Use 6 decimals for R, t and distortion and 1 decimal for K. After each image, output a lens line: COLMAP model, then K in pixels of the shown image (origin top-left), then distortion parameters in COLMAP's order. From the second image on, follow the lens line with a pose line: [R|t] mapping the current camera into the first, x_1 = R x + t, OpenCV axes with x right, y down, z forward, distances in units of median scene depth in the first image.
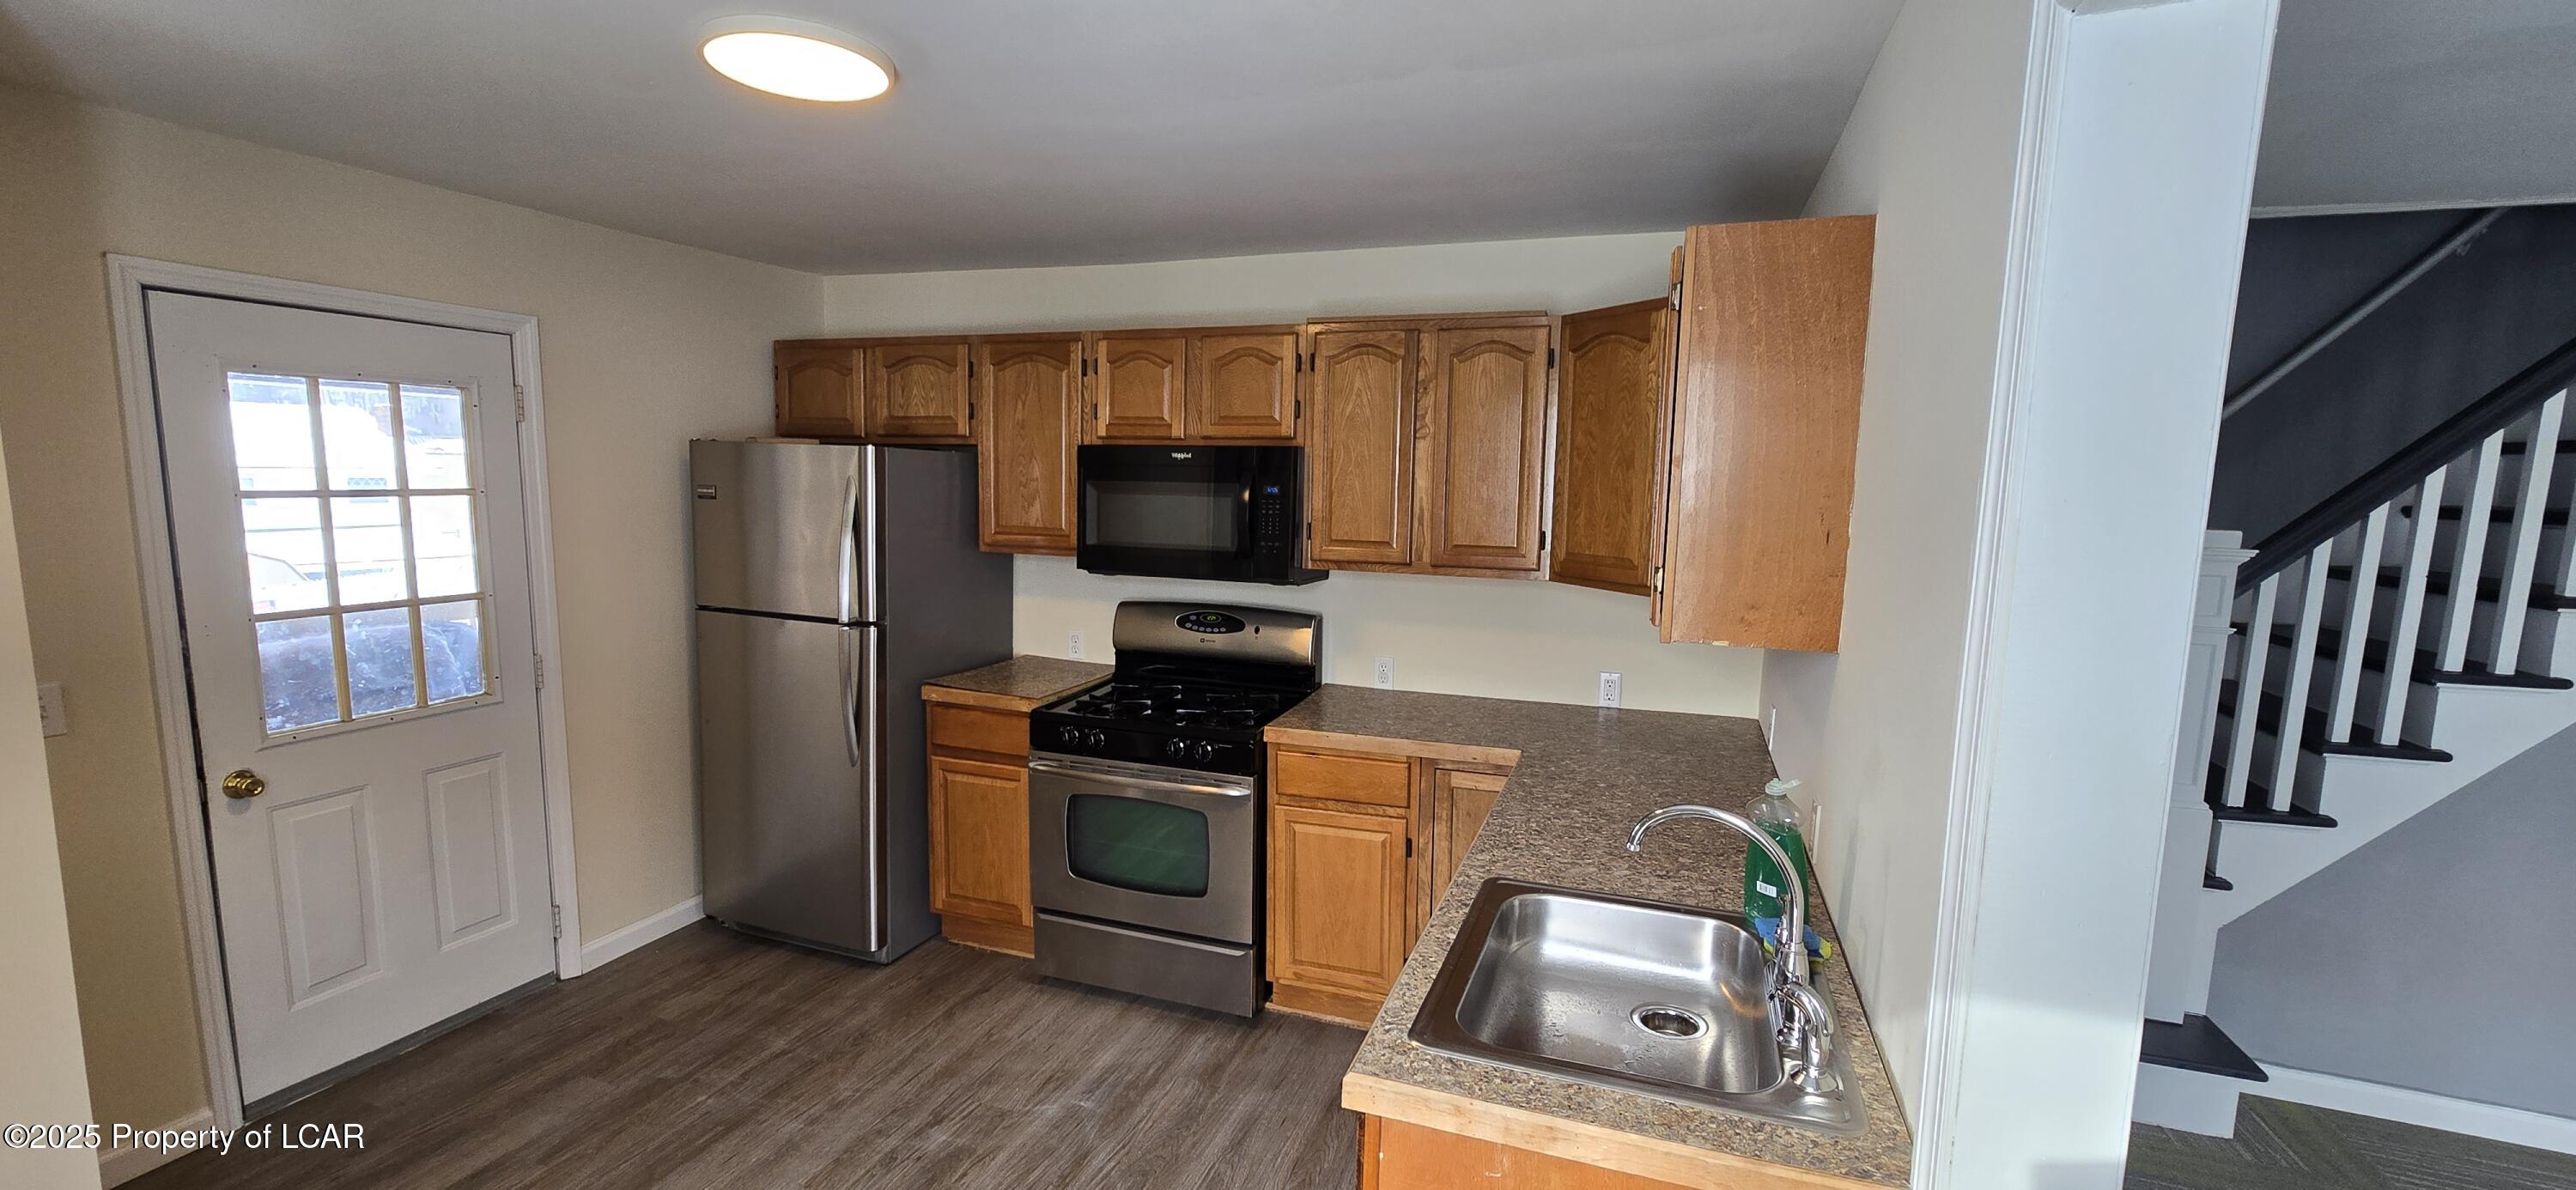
lens RADIAL K [[1066.3, 0, 1273.4], [0, 1066.3, 614.4], [0, 0, 1]] dist [0.000409, -0.000139]
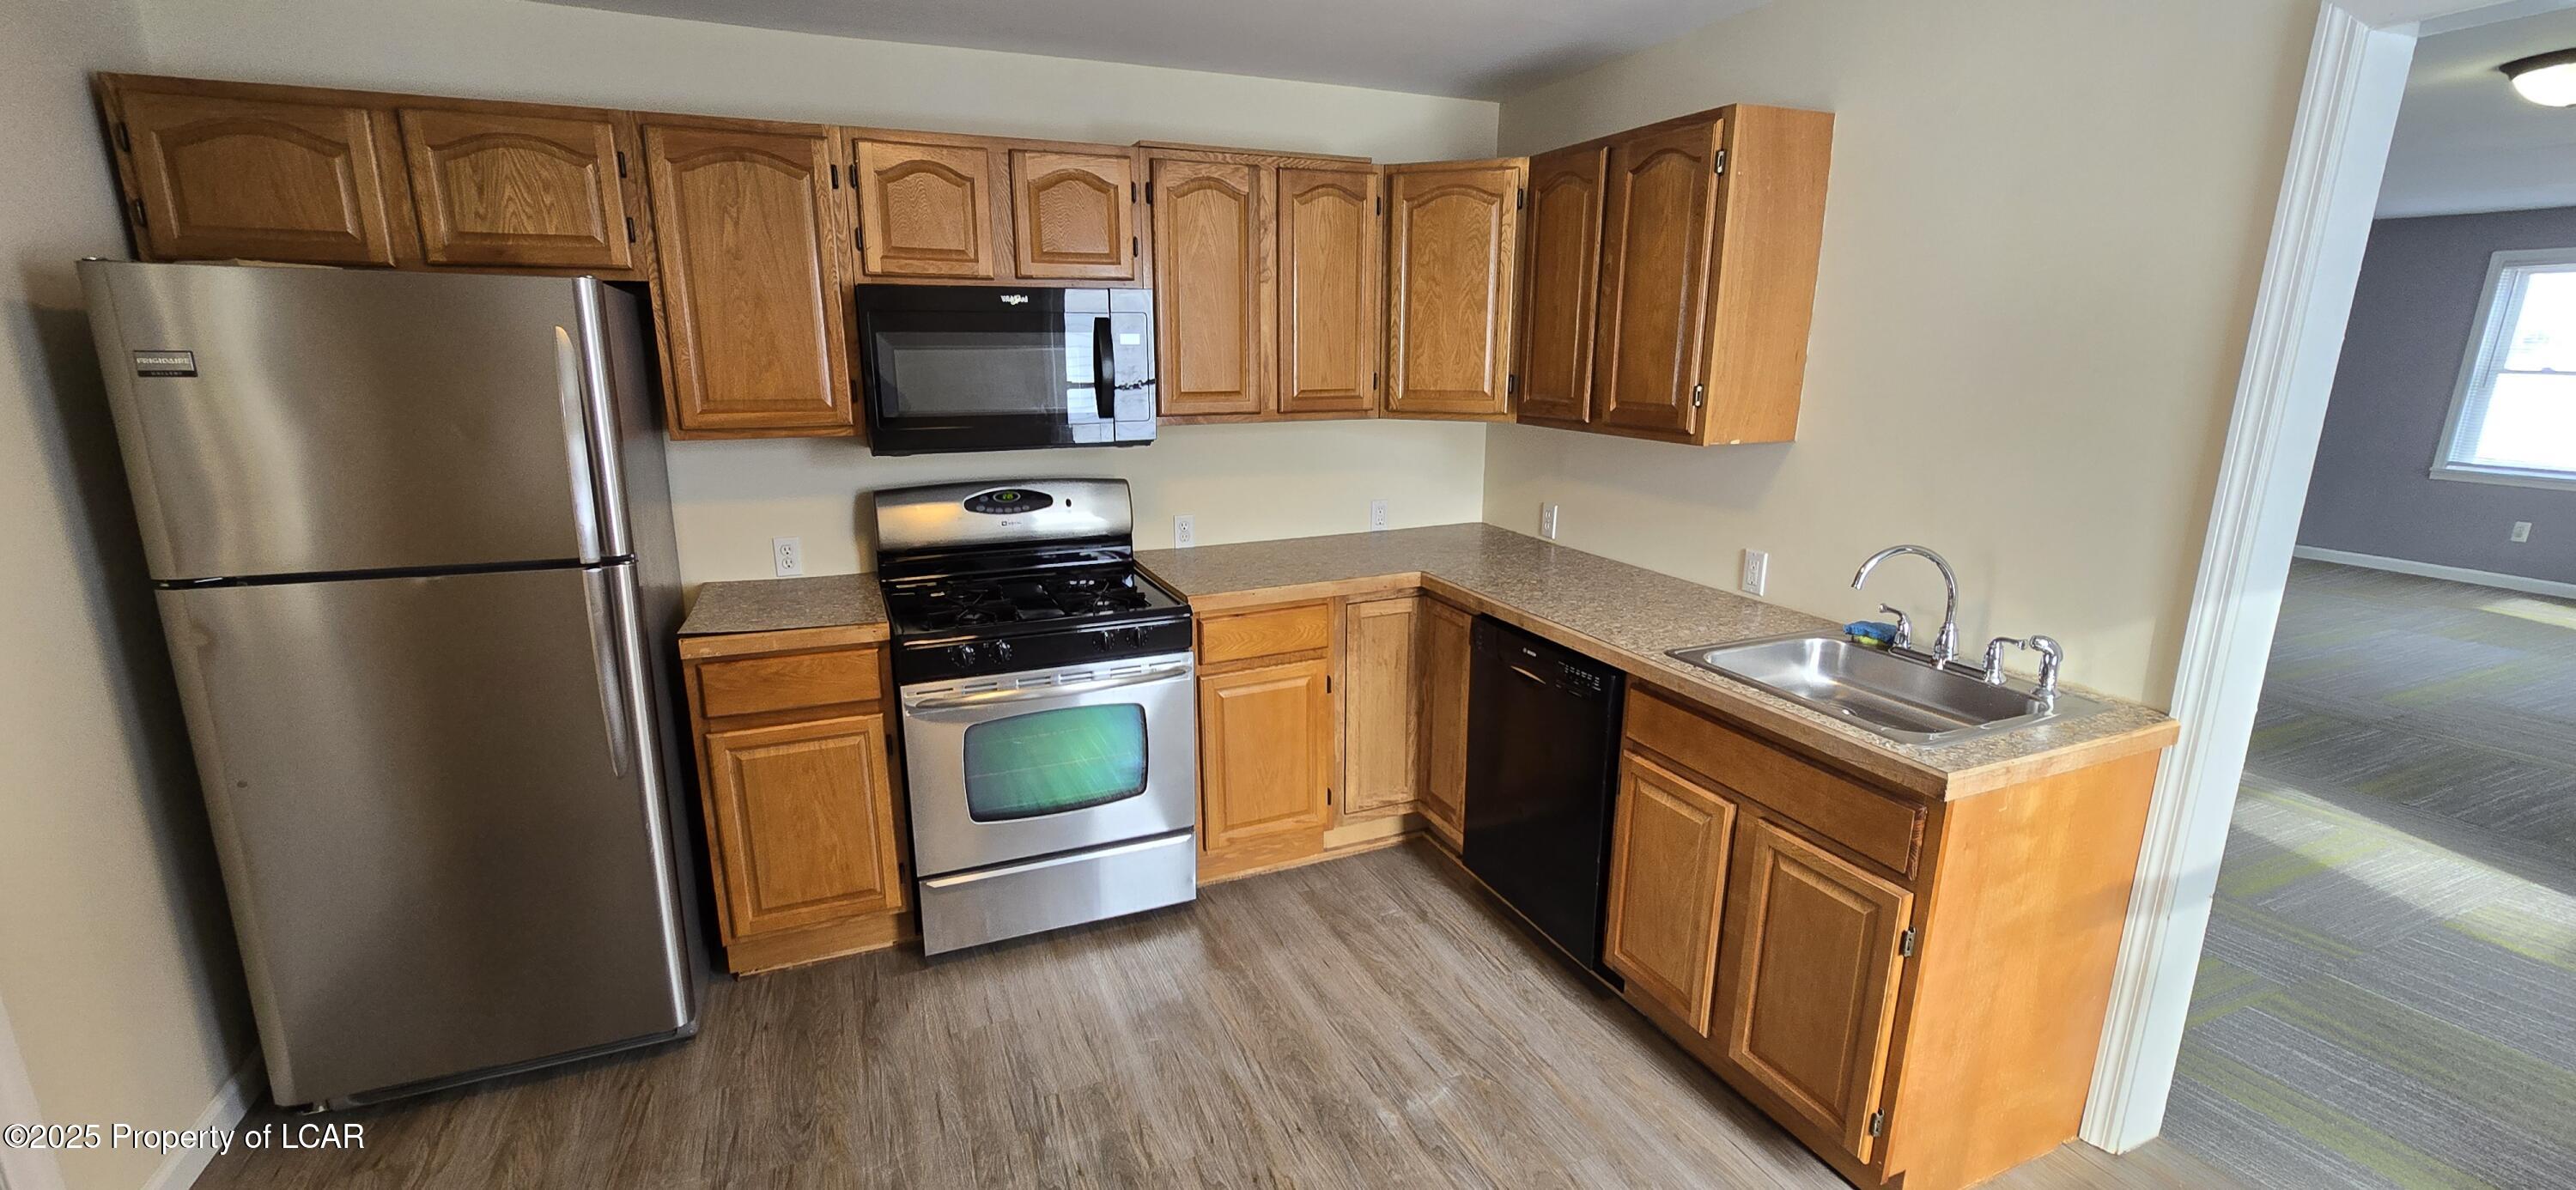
lens RADIAL K [[1068.4, 0, 1290.2], [0, 1068.4, 605.1], [0, 0, 1]] dist [0.002698, 0.000323]
pose [[0.722966, -0.184023, 0.665924, -0.505347], [0.104430, 0.981907, 0.157967, -0.023490], [-0.682945, -0.044662, 0.729103, 0.228835]]
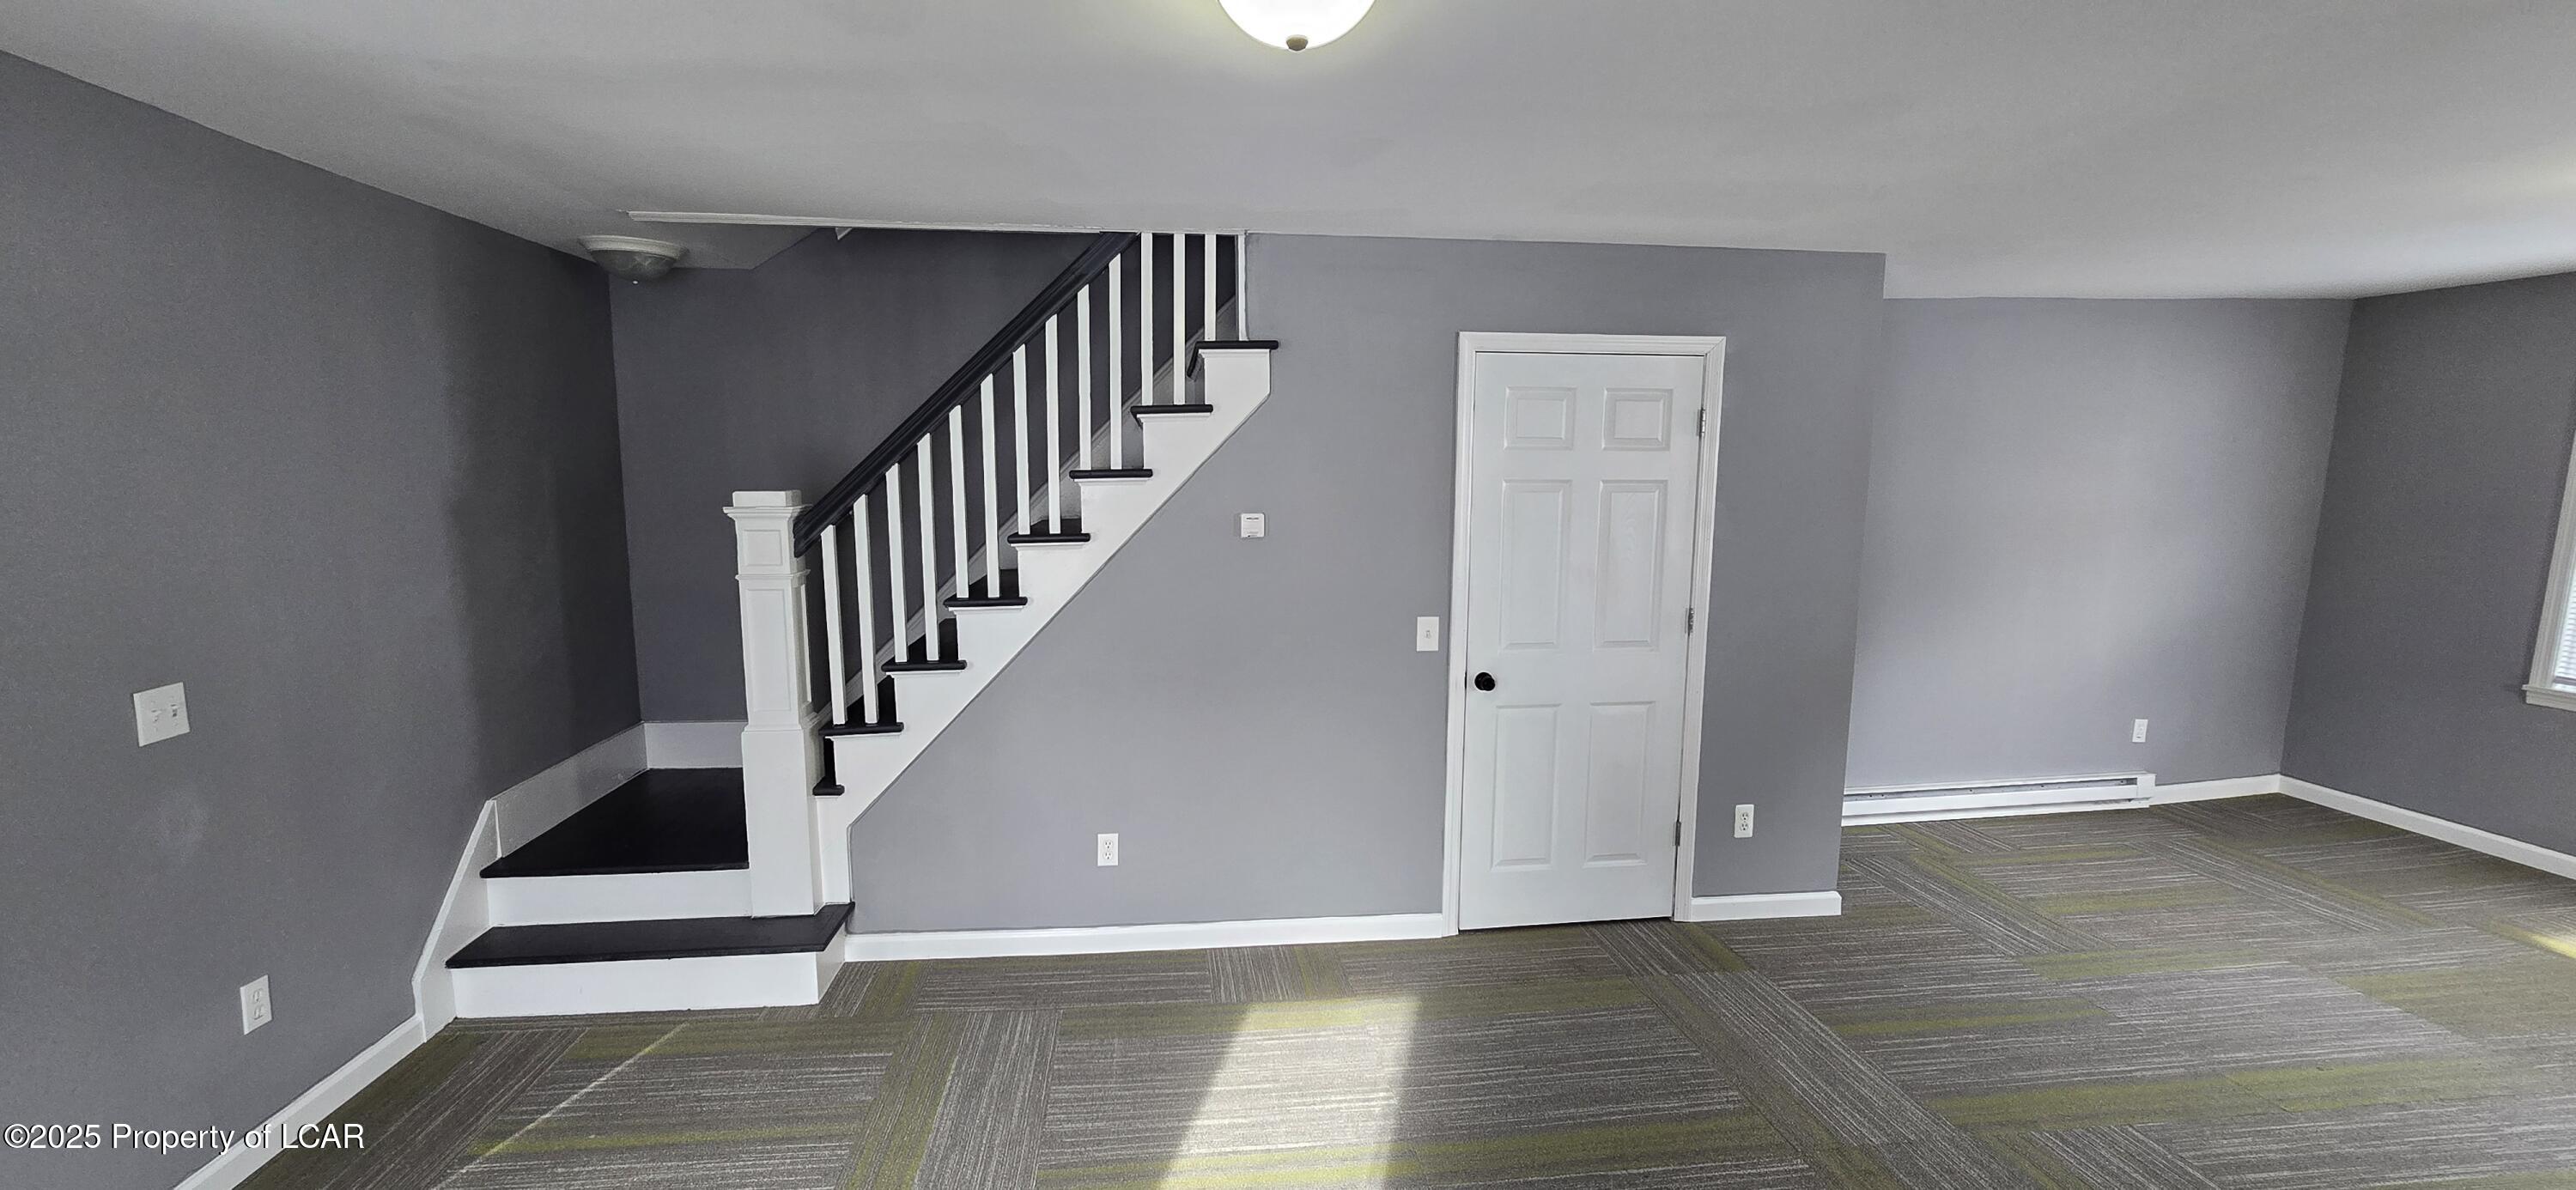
lens RADIAL K [[1066.3, 0, 1273.4], [0, 1066.3, 614.4], [0, 0, 1]] dist [0.000409, -0.000139]
pose [[0.885016, -0.075329, 0.459426, 0.603356], [0.071844, 0.997100, 0.025091, 0.048632], [-0.459983, 0.010801, 0.887862, -0.209968]]
